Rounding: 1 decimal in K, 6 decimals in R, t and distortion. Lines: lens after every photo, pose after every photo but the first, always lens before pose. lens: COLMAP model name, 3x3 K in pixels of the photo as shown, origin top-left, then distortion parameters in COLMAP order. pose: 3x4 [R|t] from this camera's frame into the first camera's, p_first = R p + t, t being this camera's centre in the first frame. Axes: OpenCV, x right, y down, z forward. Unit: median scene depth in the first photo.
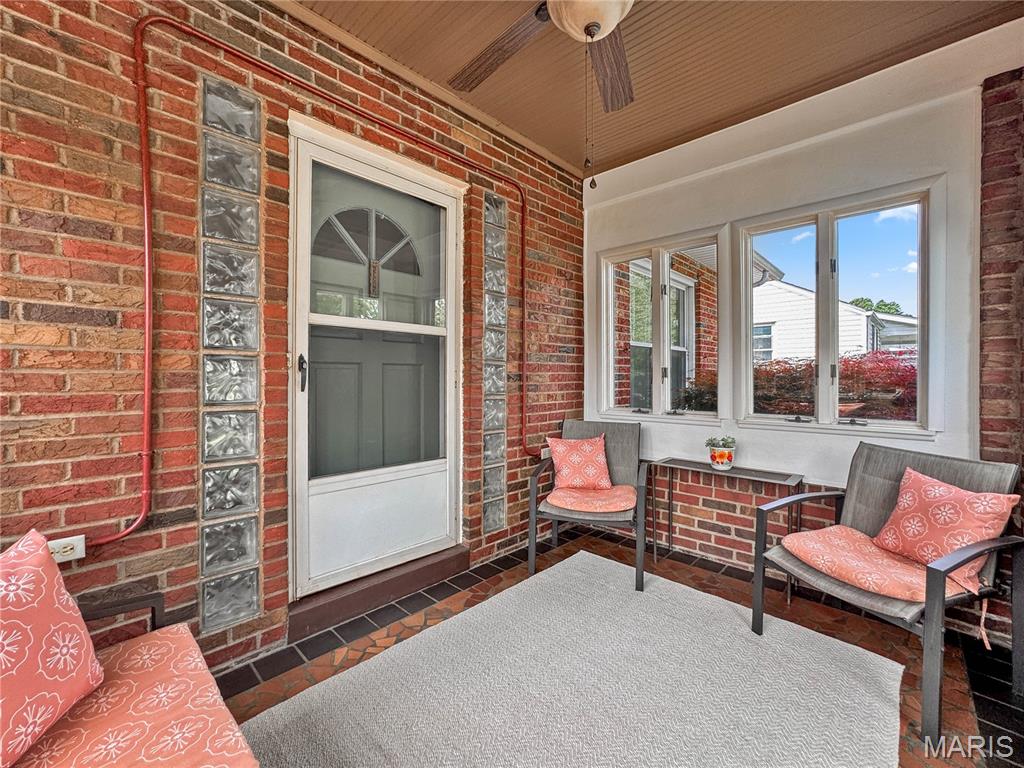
lens RADIAL K [[424.4, 0, 502.3], [0, 424.4, 380.2], [0, 0, 1]] dist [-0.023165, 0.007720]
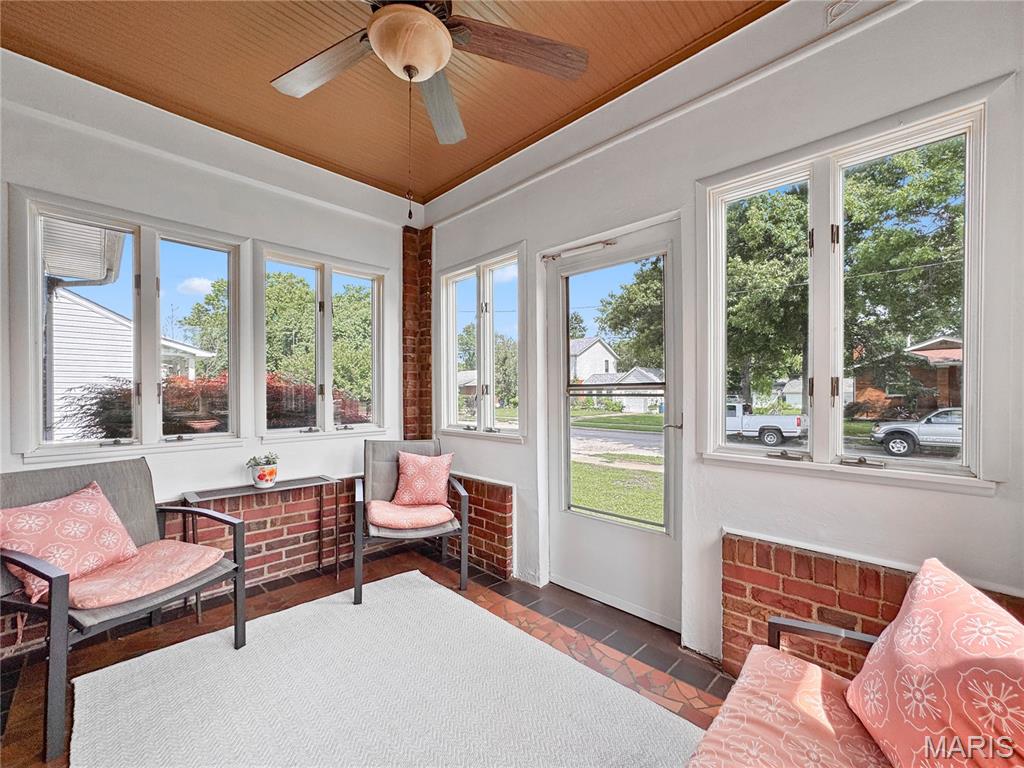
lens RADIAL K [[424.4, 0, 501.0], [0, 424.4, 393.7], [0, 0, 1]] dist [-0.023165, 0.007720]
pose [[0.024243, 0.000407, 0.999706, -0.650501], [0.012046, 0.999927, -0.000699, -0.002843], [-0.999634, 0.012059, 0.024236, 0.588167]]
